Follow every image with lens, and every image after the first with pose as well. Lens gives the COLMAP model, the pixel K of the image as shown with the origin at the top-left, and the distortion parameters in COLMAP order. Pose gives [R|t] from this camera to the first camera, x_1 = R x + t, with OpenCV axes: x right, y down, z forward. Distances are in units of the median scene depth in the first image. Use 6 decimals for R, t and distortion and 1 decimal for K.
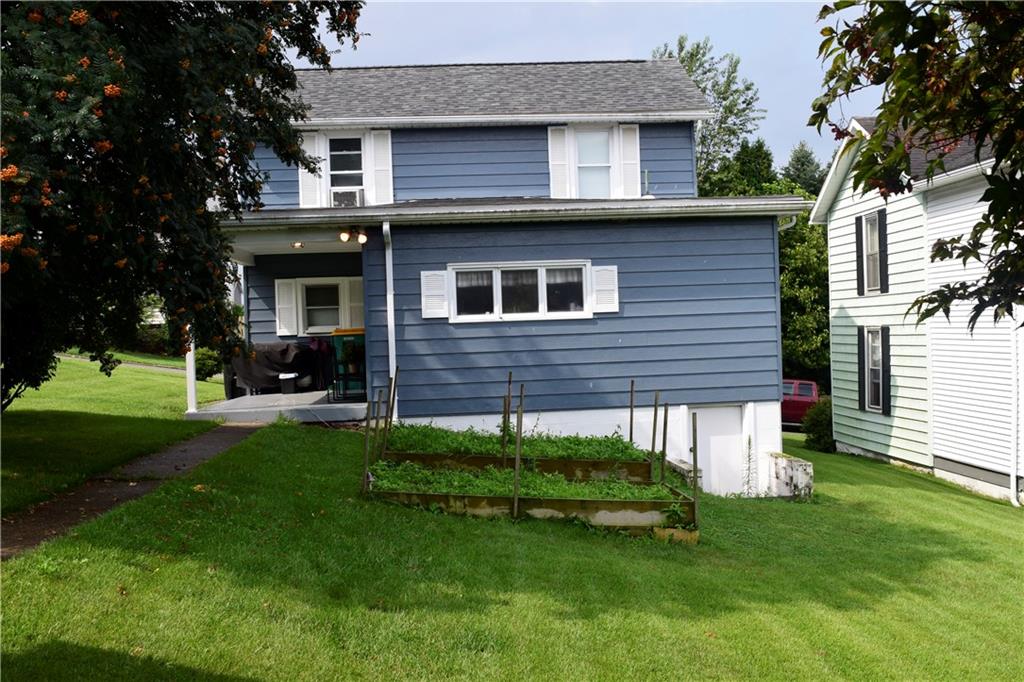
lens RADIAL K [[1037.3, 0, 512.0], [0, 1037.3, 341.0], [0, 0, 1]] dist [-0.086203, 0.002698]
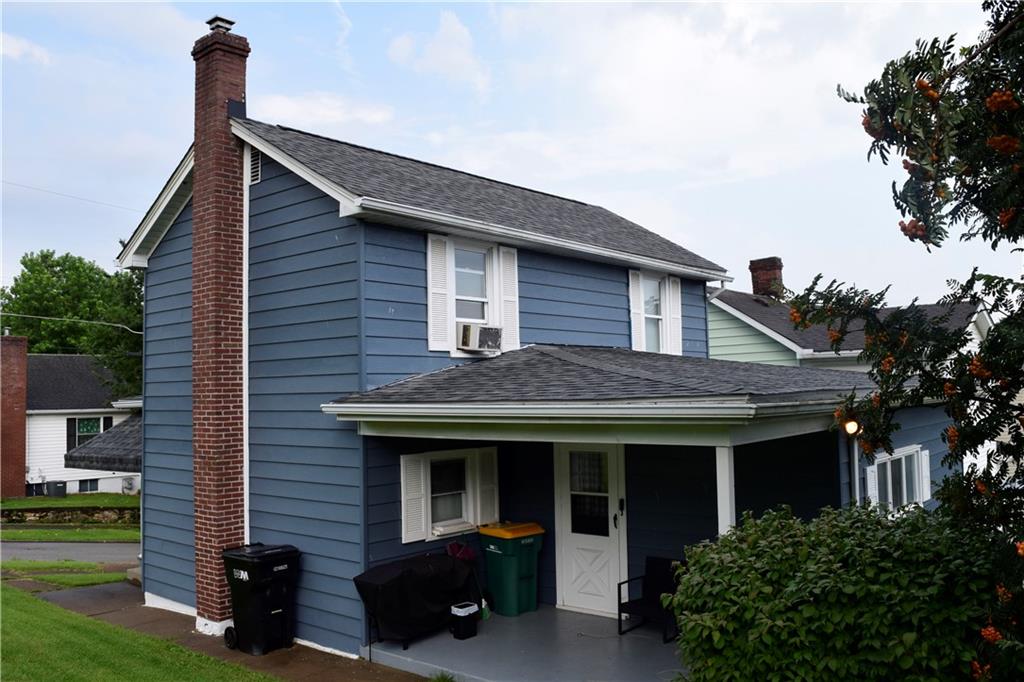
lens RADIAL K [[838.0, 0, 511.0], [0, 838.0, 359.6], [0, 0, 1]] dist [-0.008023, -0.002508]
pose [[0.706548, 0.048762, 0.705983, -0.697616], [0.001268, 0.997534, -0.070168, -0.103576], [-0.707664, 0.050472, 0.704744, 0.735332]]
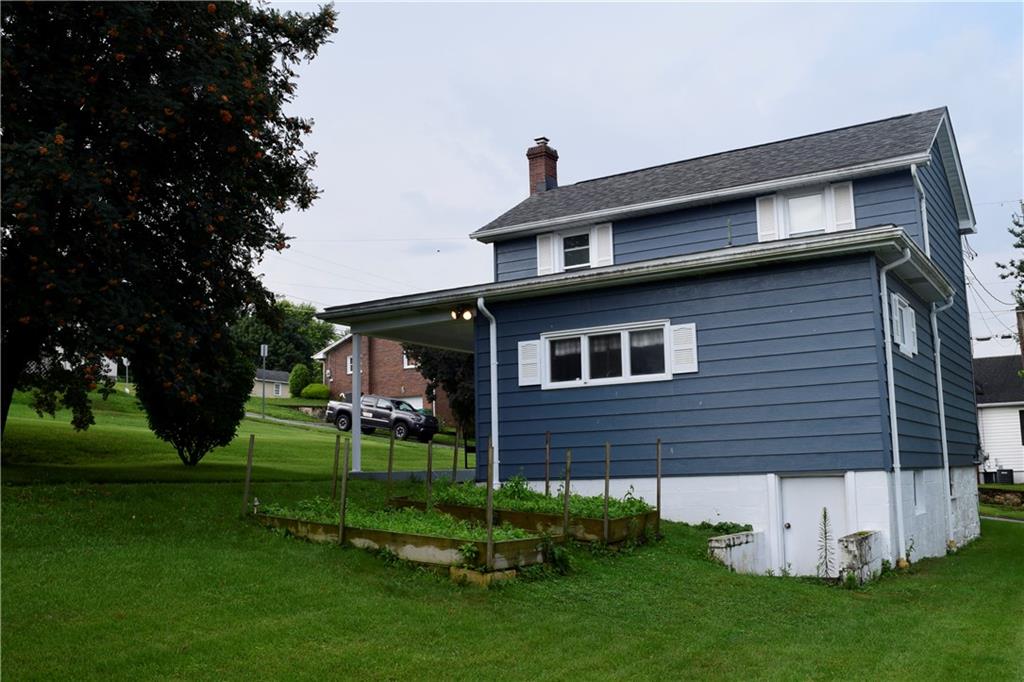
lens RADIAL K [[981.7, 0, 512.0], [0, 981.7, 341.0], [0, 0, 1]] dist [-0.103456, 0.003001]
pose [[0.798460, -0.067353, -0.598269, 0.499732], [-0.012985, 0.991565, -0.128960, 0.060231], [0.601908, 0.110738, 0.790850, 0.198929]]
